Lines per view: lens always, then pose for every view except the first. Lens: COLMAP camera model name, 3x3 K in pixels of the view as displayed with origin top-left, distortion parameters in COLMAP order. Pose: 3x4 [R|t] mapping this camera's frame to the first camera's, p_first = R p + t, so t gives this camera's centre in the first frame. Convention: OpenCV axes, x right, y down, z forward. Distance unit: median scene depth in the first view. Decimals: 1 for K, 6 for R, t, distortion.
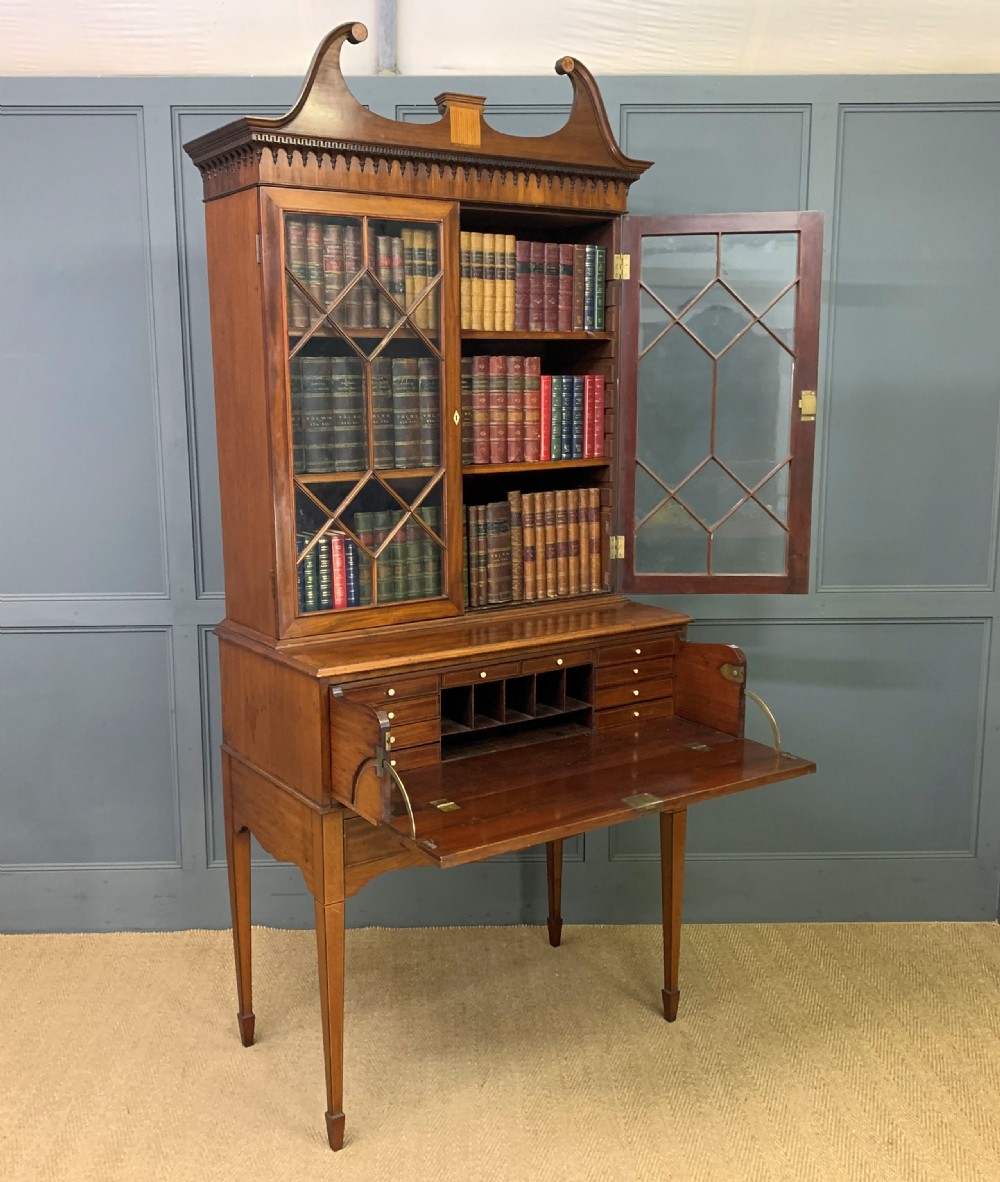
lens RADIAL K [[1209.0, 0, 458.8], [0, 1209.0, 574.3], [0, 0, 1]] dist [0.133689, -0.272034]
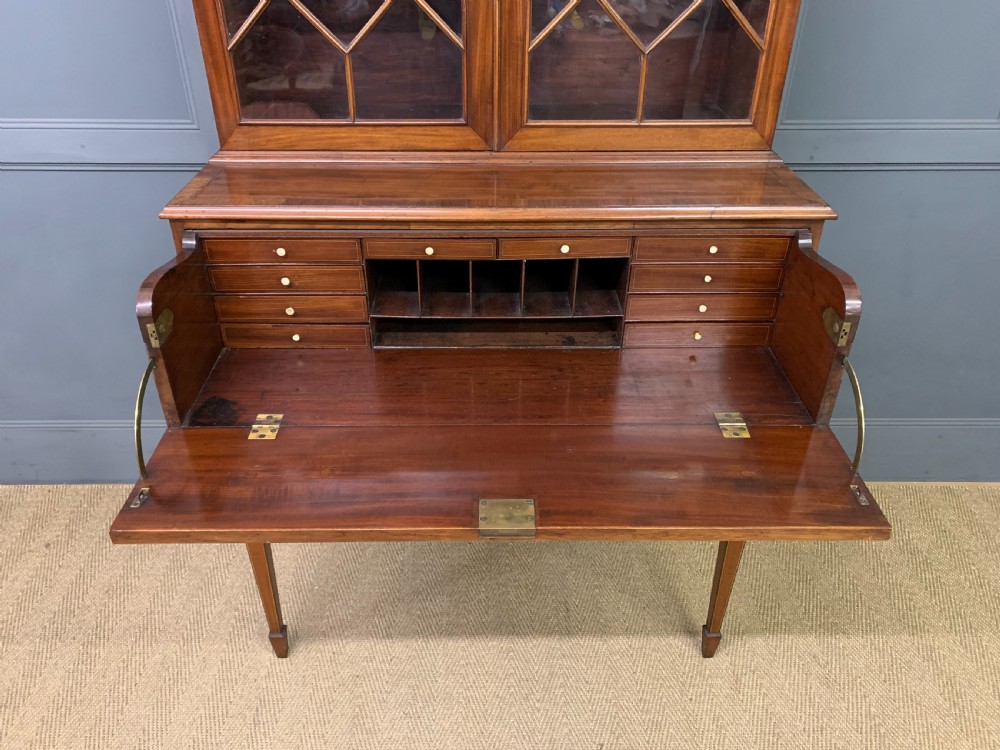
lens RADIAL K [[770.4, 0, 487.3], [0, 770.4, 377.0], [0, 0, 1]] dist [0.014587, -0.005166]
pose [[0.849177, 0.293538, -0.439014, 0.257075], [-0.094290, 0.902211, 0.420862, -0.040254], [0.519622, -0.315992, 0.793815, 0.613585]]
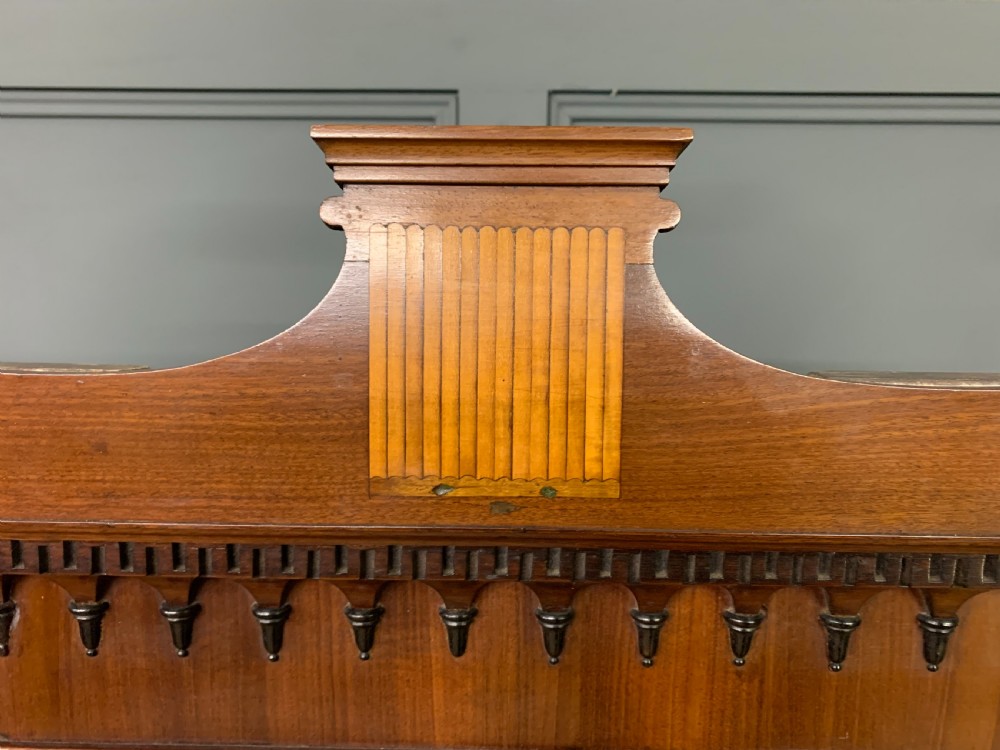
lens RADIAL K [[794.8, 0, 498.3], [0, 794.8, 382.0], [0, 0, 1]] dist [-0.001584, 0.000896]
pose [[0.831944, 0.072830, -0.550059, 0.052823], [-0.104959, 0.994107, -0.027123, -0.351496], [0.544842, 0.080298, 0.834685, 0.903518]]
